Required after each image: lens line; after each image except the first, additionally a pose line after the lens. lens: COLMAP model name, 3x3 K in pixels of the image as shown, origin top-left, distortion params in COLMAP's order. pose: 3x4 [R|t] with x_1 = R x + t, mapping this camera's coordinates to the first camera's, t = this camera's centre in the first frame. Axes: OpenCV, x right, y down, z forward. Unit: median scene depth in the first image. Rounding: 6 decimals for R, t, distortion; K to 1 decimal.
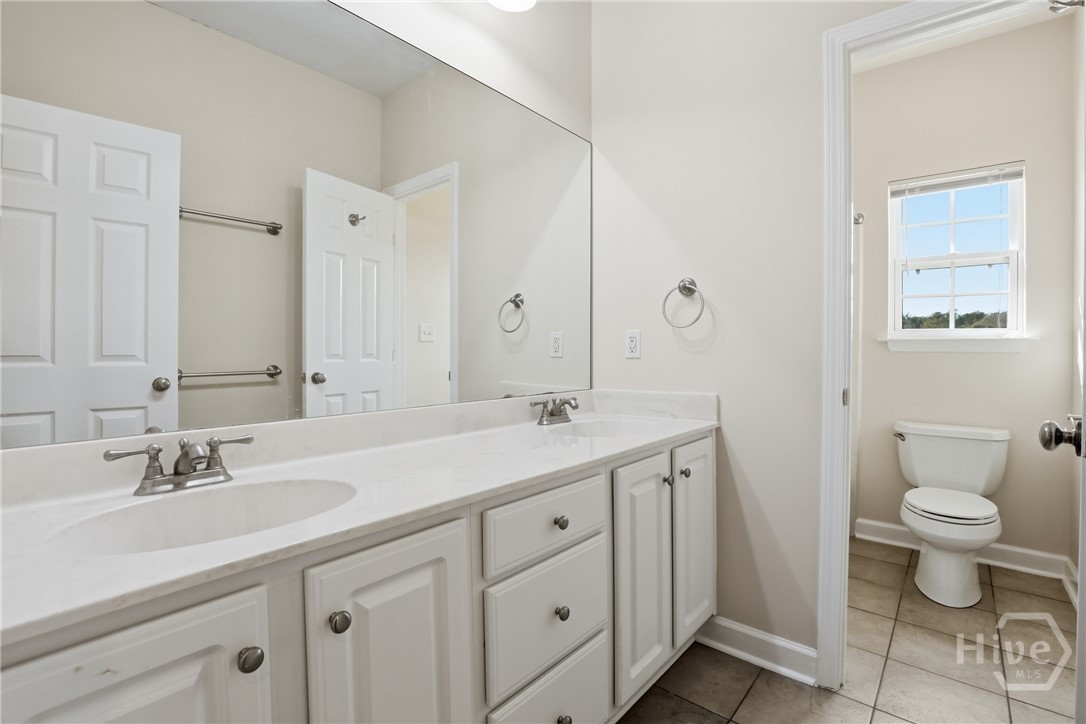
lens RADIAL K [[502.9, 0, 541.9], [0, 502.9, 355.3], [0, 0, 1]] dist [-0.028354, -0.000397]
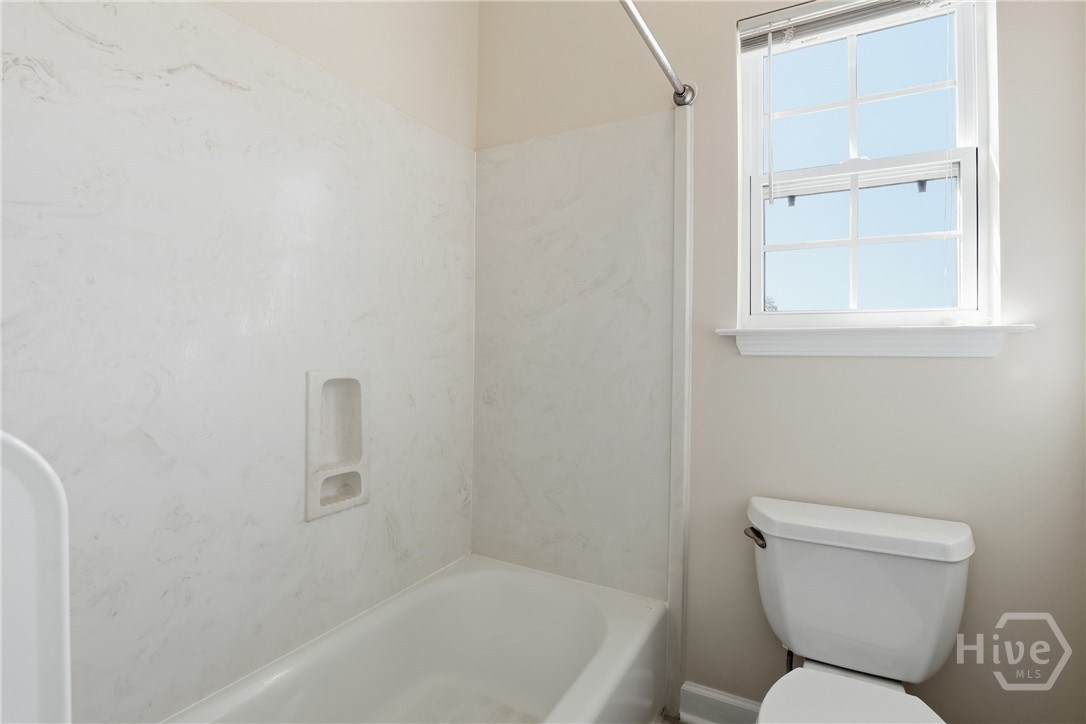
lens RADIAL K [[502.9, 0, 544.4], [0, 502.9, 360.5], [0, 0, 1]] dist [-0.028354, -0.000397]
pose [[0.982977, -0.003646, 0.183695, 0.430107], [0.004072, 0.999990, -0.001940, -0.002534], [-0.183686, 0.002655, 0.982981, 0.561453]]
